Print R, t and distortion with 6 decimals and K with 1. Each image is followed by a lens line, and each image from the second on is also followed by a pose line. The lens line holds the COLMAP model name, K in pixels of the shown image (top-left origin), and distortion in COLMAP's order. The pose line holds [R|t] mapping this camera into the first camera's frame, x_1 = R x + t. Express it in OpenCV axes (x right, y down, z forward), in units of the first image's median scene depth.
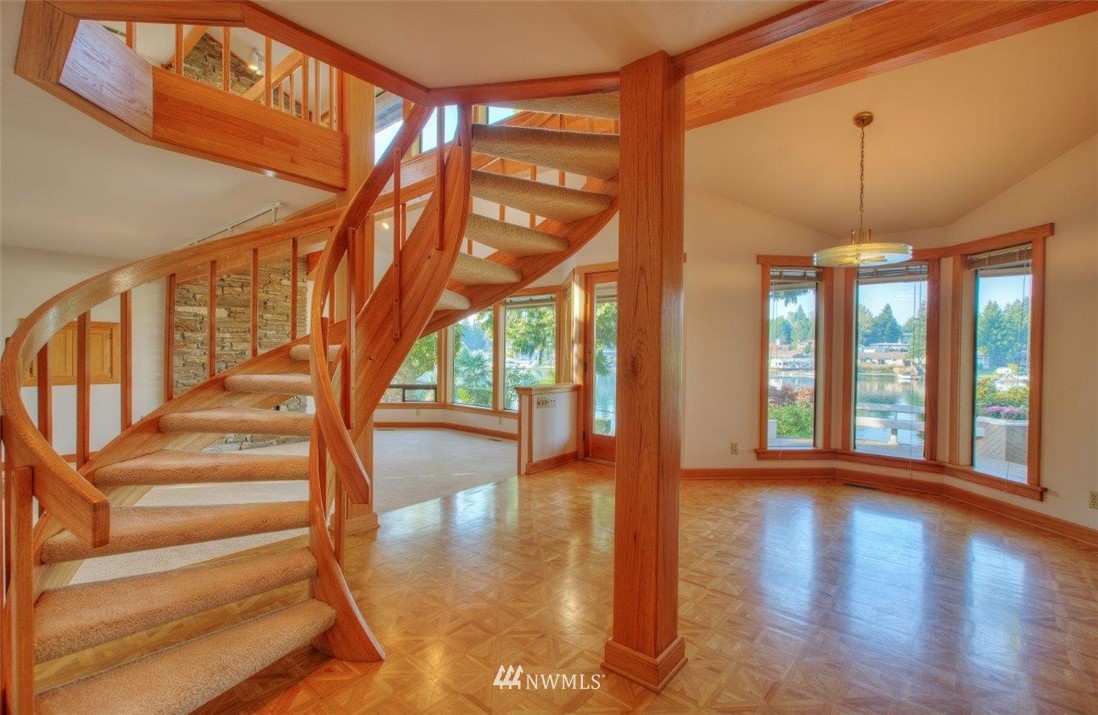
lens RADIAL K [[498.8, 0, 546.1], [0, 498.8, 359.4], [0, 0, 1]] dist [-0.001494, 0.000707]
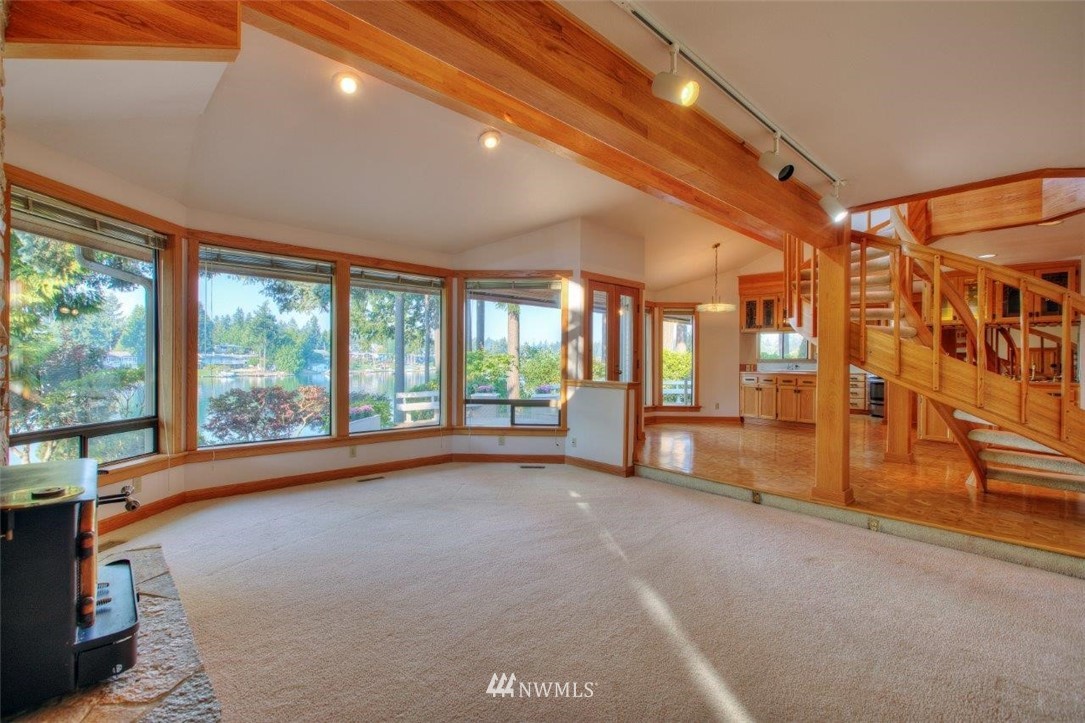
lens RADIAL K [[486.0, 0, 540.1], [0, 486.0, 363.3], [0, 0, 1]] dist [-0.000140, 0.000455]
pose [[0.118836, -0.011839, 0.992843, -0.622604], [0.005334, 0.999922, 0.011285, 0.000522], [-0.992900, 0.003955, 0.118890, 0.608132]]
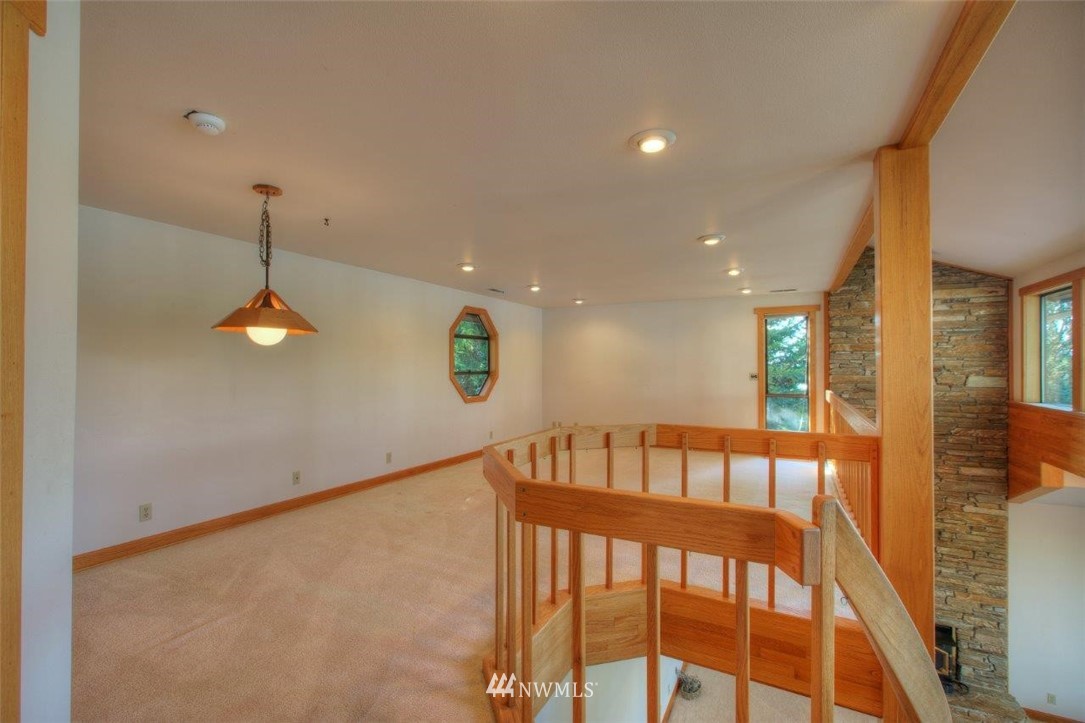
lens RADIAL K [[486.5, 0, 538.2], [0, 486.5, 361.7], [0, 0, 1]] dist [-0.003669, 0.001580]
pose [[0.224643, -0.012360, -0.974363, 0.058856], [-0.015196, 0.999754, -0.016186, -0.311121], [0.974323, 0.018442, 0.224400, 0.143187]]
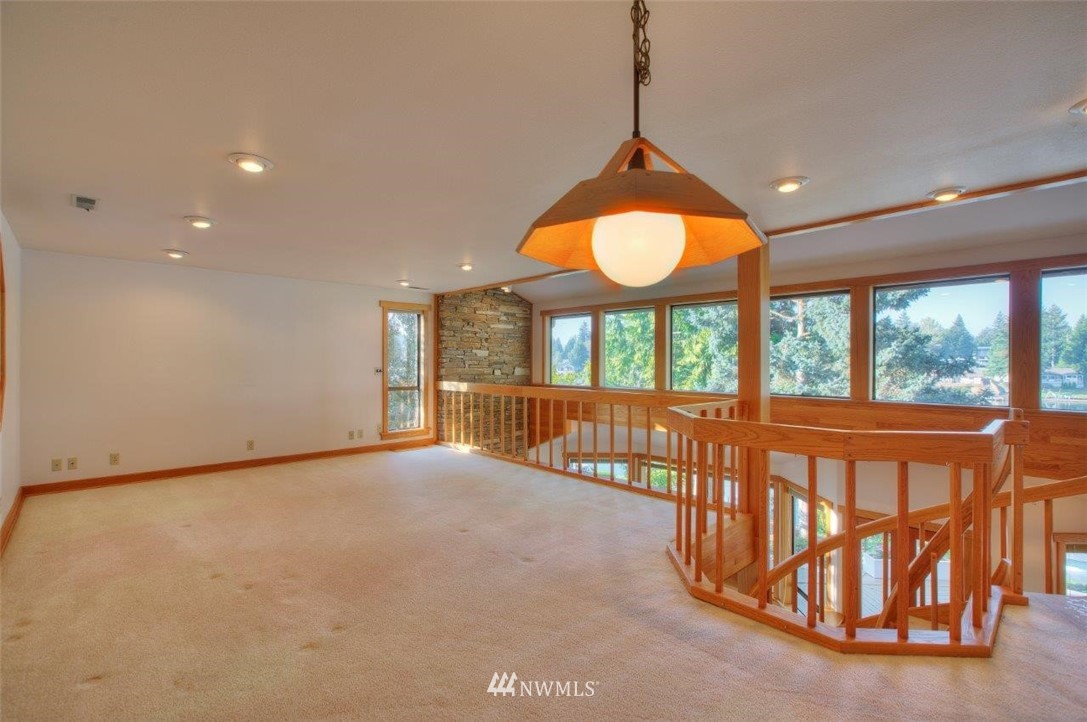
lens RADIAL K [[486.8, 0, 541.1], [0, 486.8, 362.8], [0, 0, 1]] dist [-0.000140, 0.000455]
pose [[0.994361, -0.005974, -0.105877, -0.296971], [0.004002, 0.999815, -0.018828, -0.302233], [0.105970, 0.018298, 0.994201, -0.081107]]
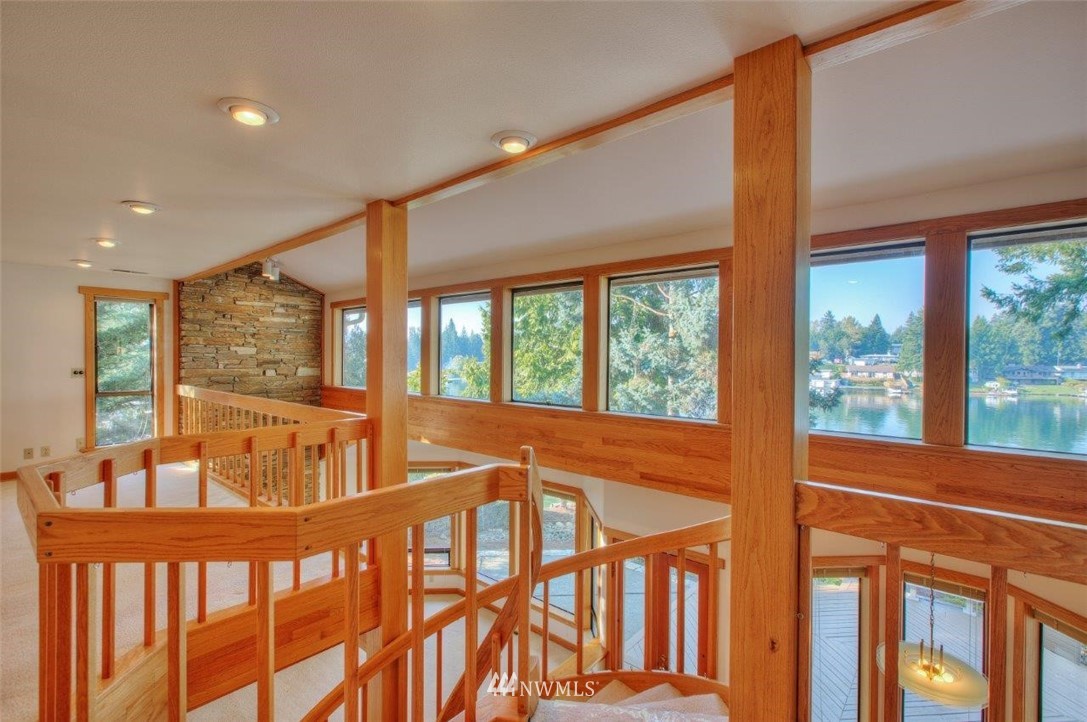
lens RADIAL K [[486.8, 0, 541.1], [0, 486.8, 362.8], [0, 0, 1]] dist [-0.000140, 0.000455]
pose [[0.999996, -0.001537, -0.002421, -0.037126], [0.001521, 0.999977, -0.006542, -0.312861], [0.002431, 0.006538, 0.999976, 0.036503]]
